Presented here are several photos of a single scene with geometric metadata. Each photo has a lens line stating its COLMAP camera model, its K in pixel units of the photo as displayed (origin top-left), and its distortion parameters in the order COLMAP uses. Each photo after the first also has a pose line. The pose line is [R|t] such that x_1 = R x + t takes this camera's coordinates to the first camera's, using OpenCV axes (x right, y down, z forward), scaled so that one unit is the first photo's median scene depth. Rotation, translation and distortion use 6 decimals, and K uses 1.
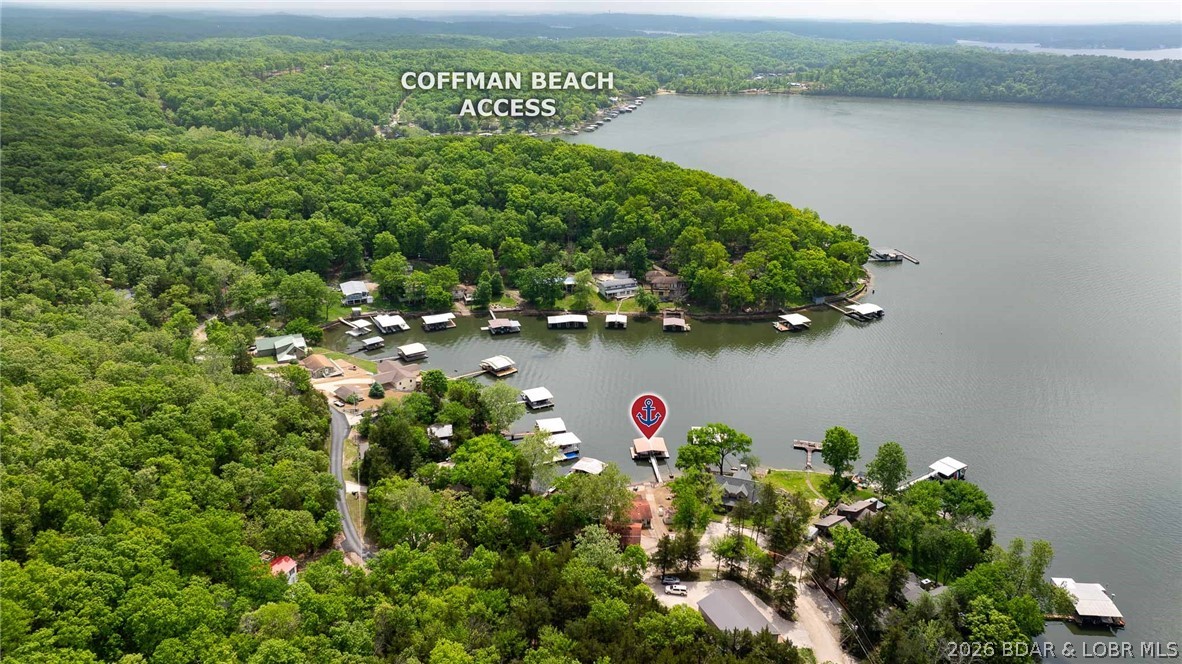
lens RADIAL K [[821.0, 0, 589.2], [0, 821.0, 334.0], [0, 0, 1]] dist [-0.019710, 0.010550]
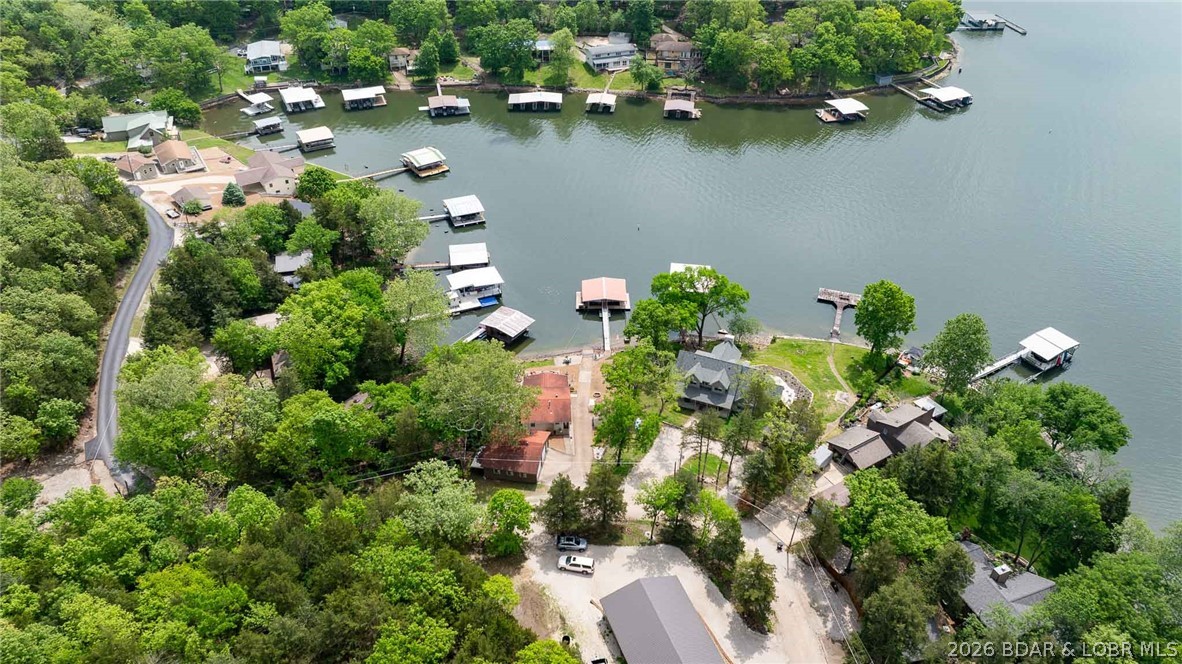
lens RADIAL K [[821.0, 0, 594.0], [0, 821.0, 331.7], [0, 0, 1]] dist [-0.019710, 0.010550]
pose [[0.997845, 0.038801, -0.052914, 0.093079], [-0.024177, 0.967103, 0.253235, -0.003577], [0.060999, -0.251410, 0.965957, 0.297608]]
